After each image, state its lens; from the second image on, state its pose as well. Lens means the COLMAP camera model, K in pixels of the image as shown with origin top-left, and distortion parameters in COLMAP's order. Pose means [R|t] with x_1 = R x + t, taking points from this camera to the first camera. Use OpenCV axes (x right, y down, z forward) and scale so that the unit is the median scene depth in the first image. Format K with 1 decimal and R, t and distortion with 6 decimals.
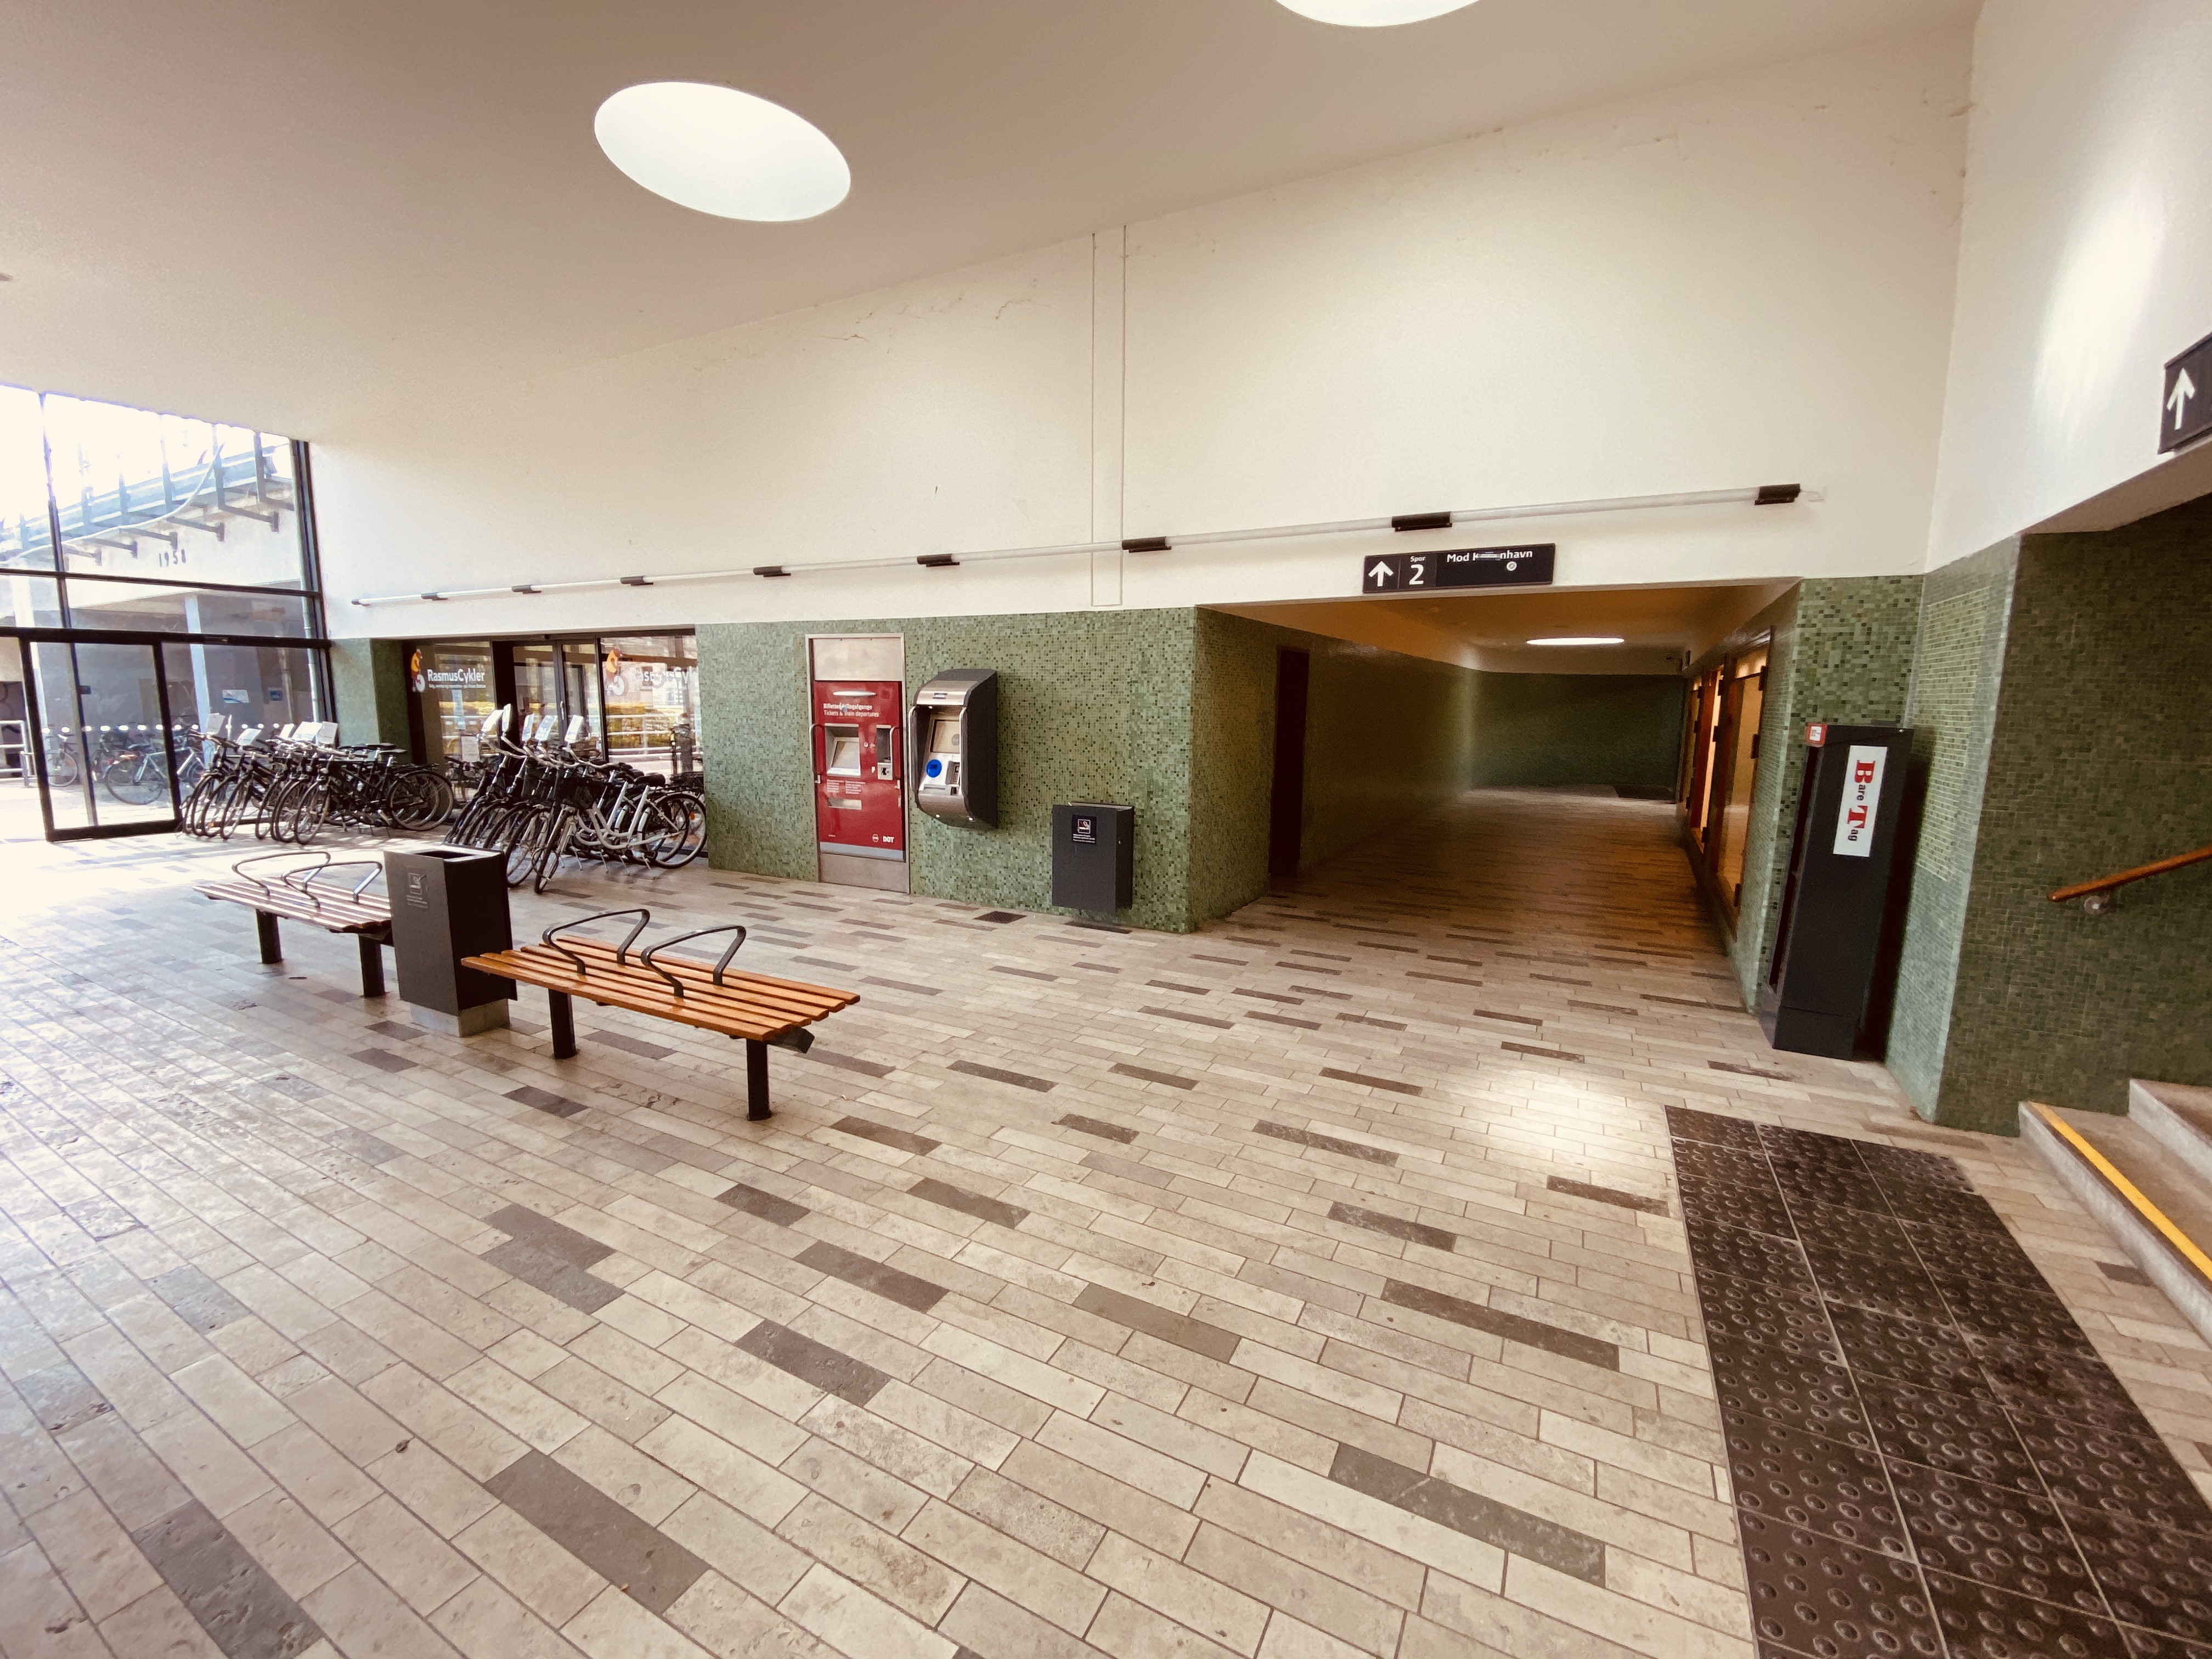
lens RADIAL K [[900.5, 0, 1102.6], [0, 900.5, 832.5], [0, 0, 1]] dist [0.018692, -0.019048]
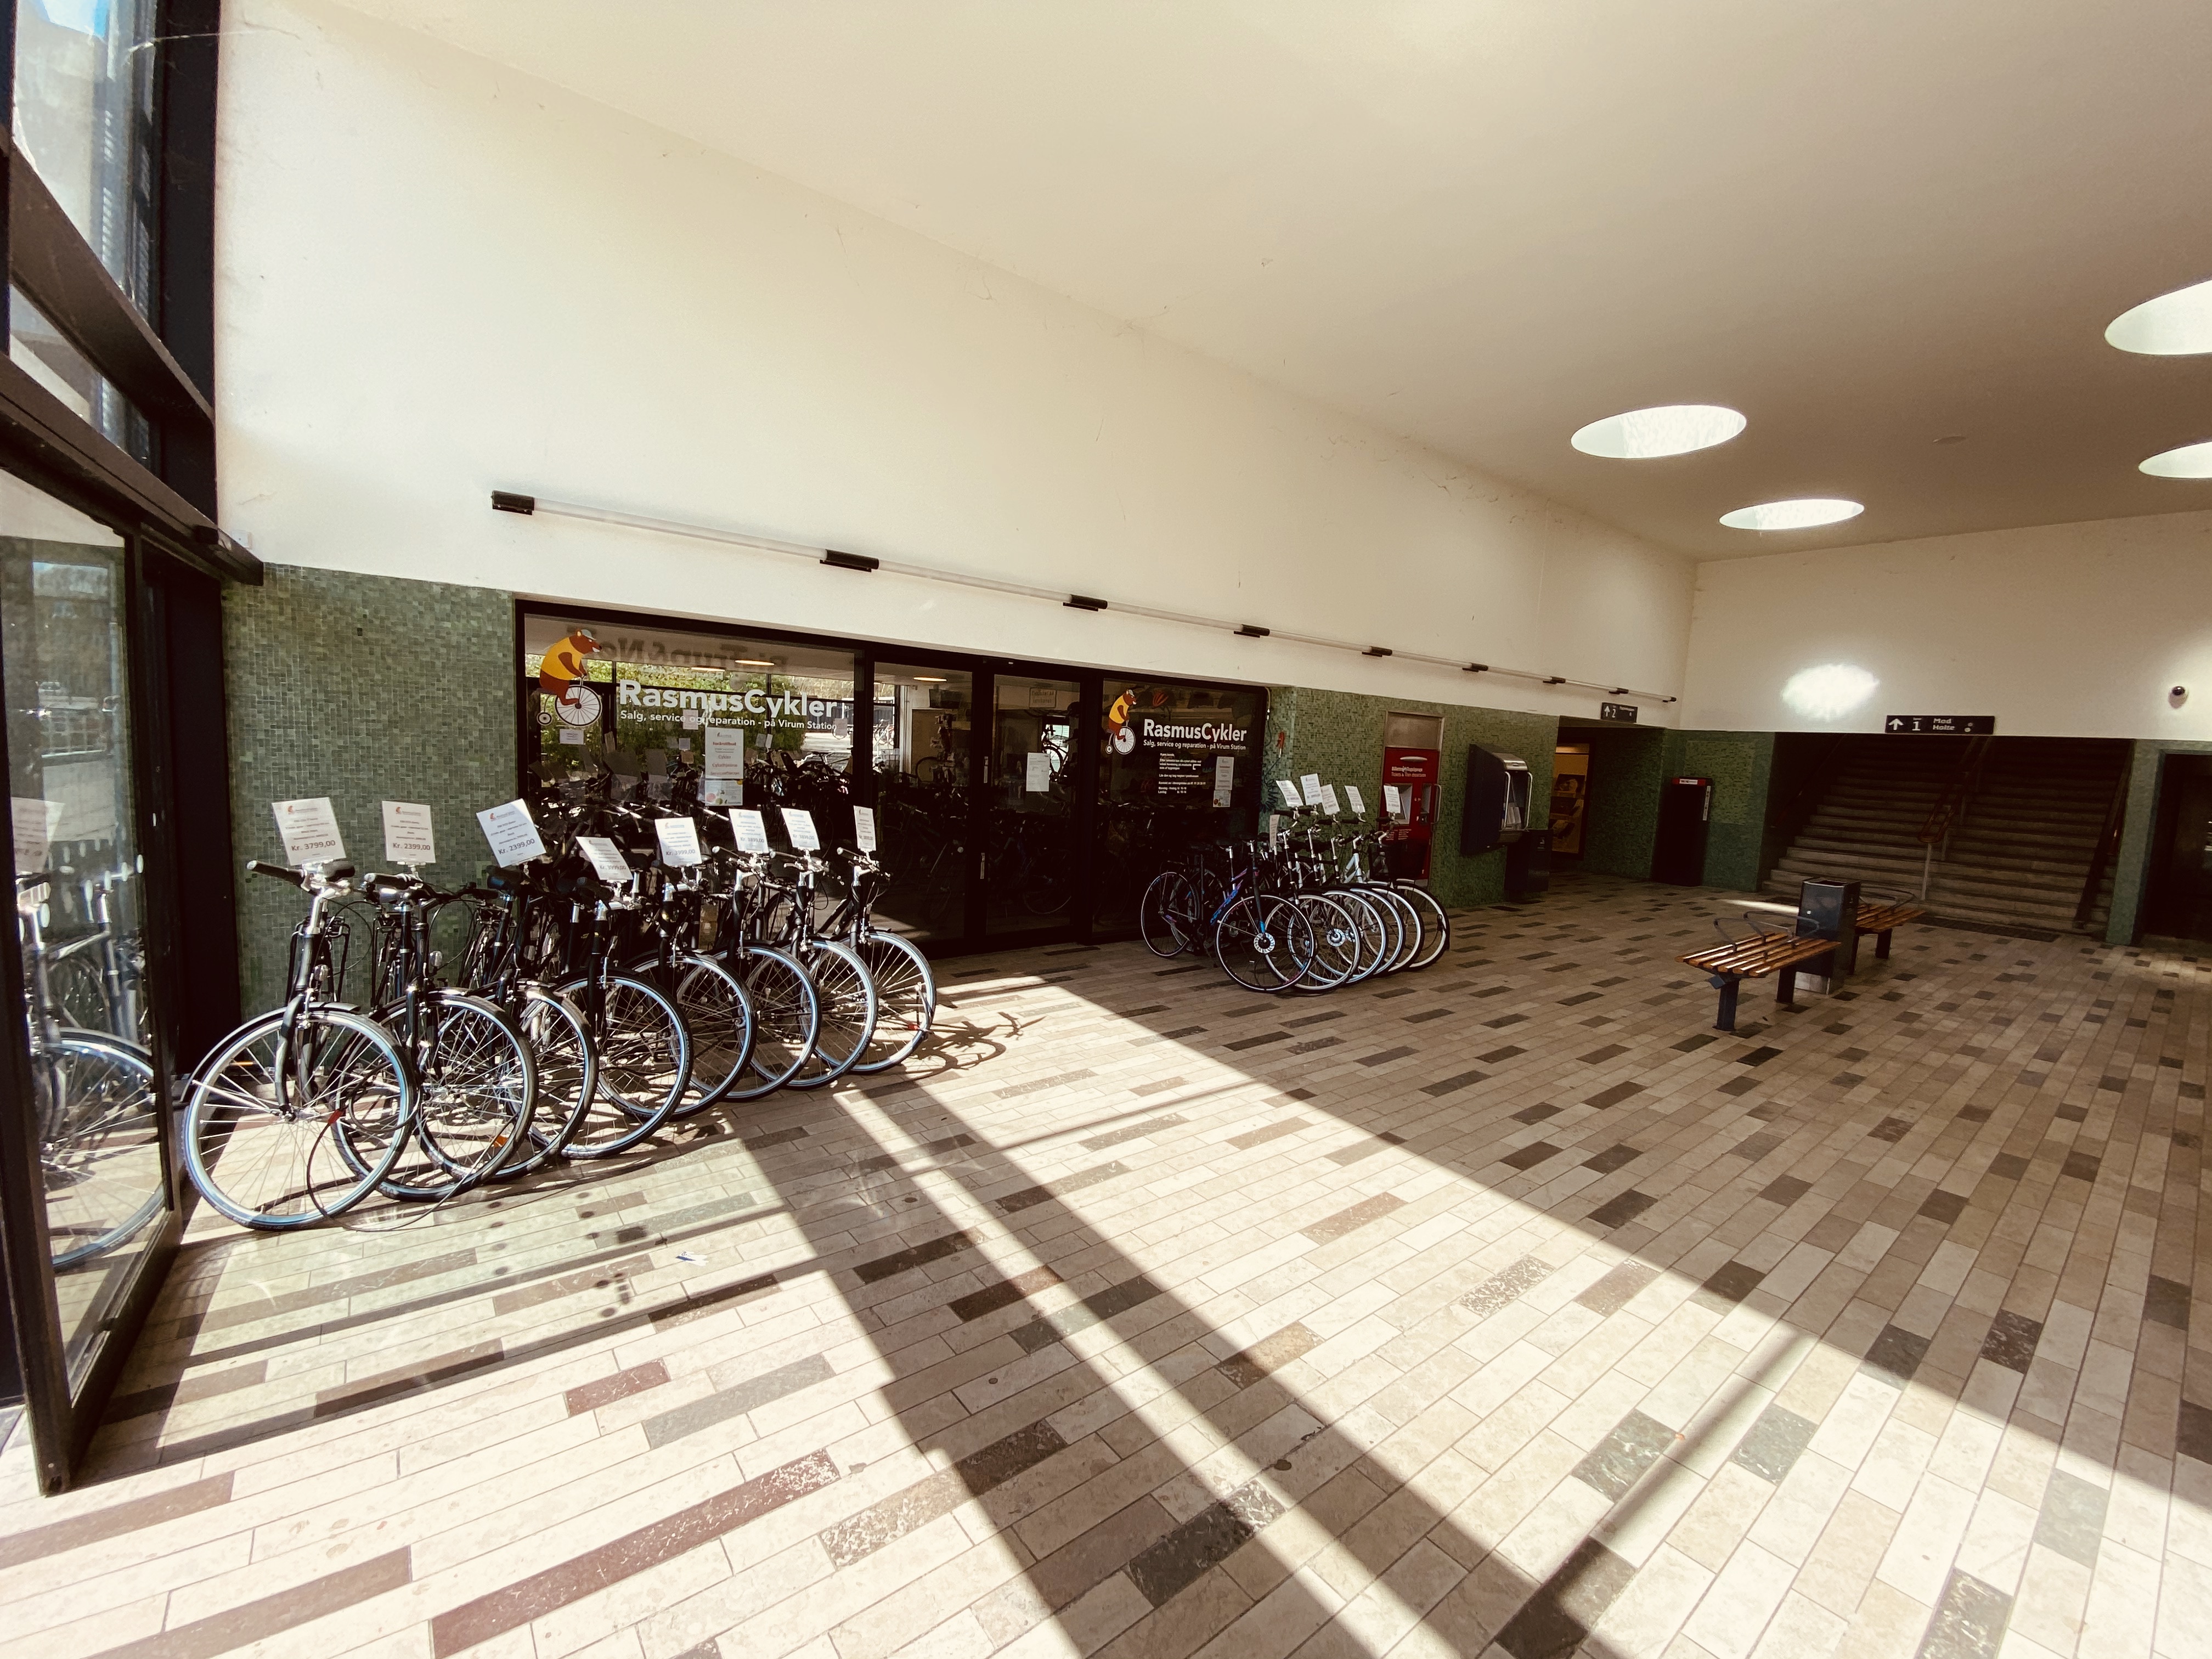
lens RADIAL K [[897.5, 0, 1106.0], [0, 897.5, 829.5], [0, 0, 1]] dist [0.045548, -0.030328]
pose [[0.410417, -0.080081, 0.908375, -3.081422], [0.092748, 0.994637, 0.045781, -0.304125], [-0.907169, 0.065461, 0.415643, 1.696401]]
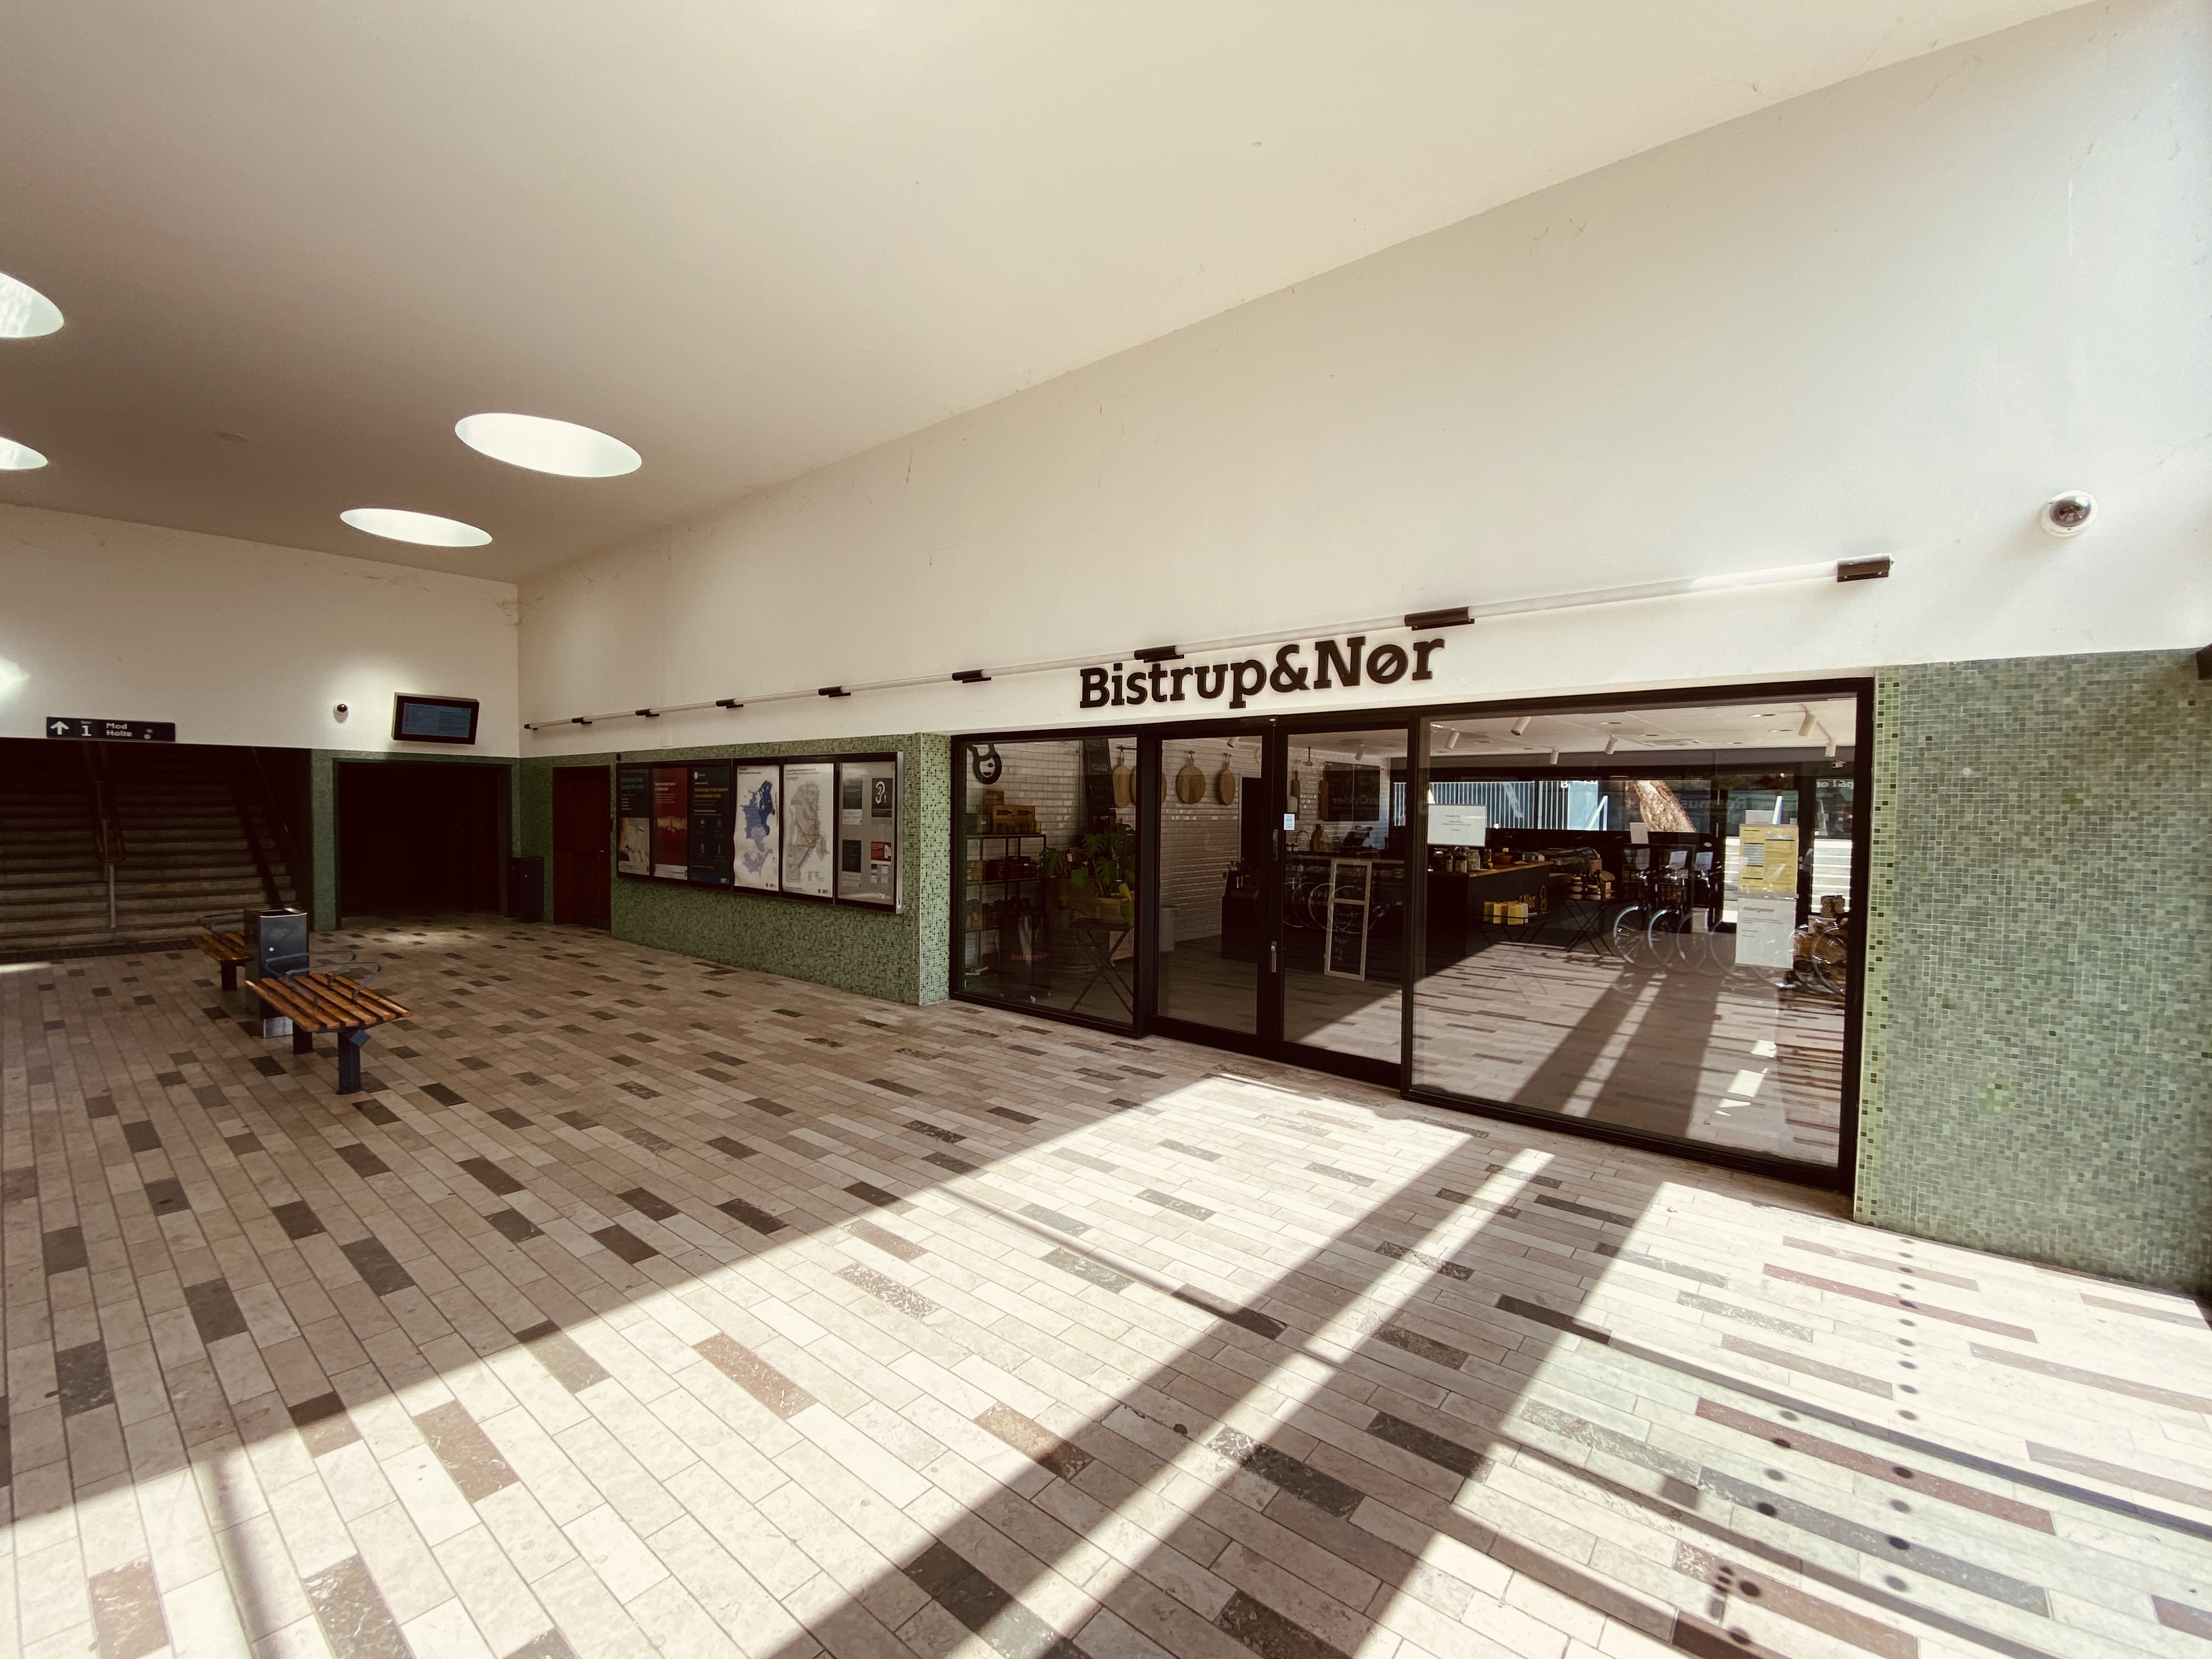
lens RADIAL K [[901.0, 0, 1106.0], [0, 901.0, 829.5], [0, 0, 1]] dist [0.055743, -0.037990]
pose [[-0.978768, -0.028773, 0.202942, -2.635238], [0.007293, 0.984583, 0.174768, -0.405312], [-0.204842, 0.172537, -0.963468, 2.401073]]
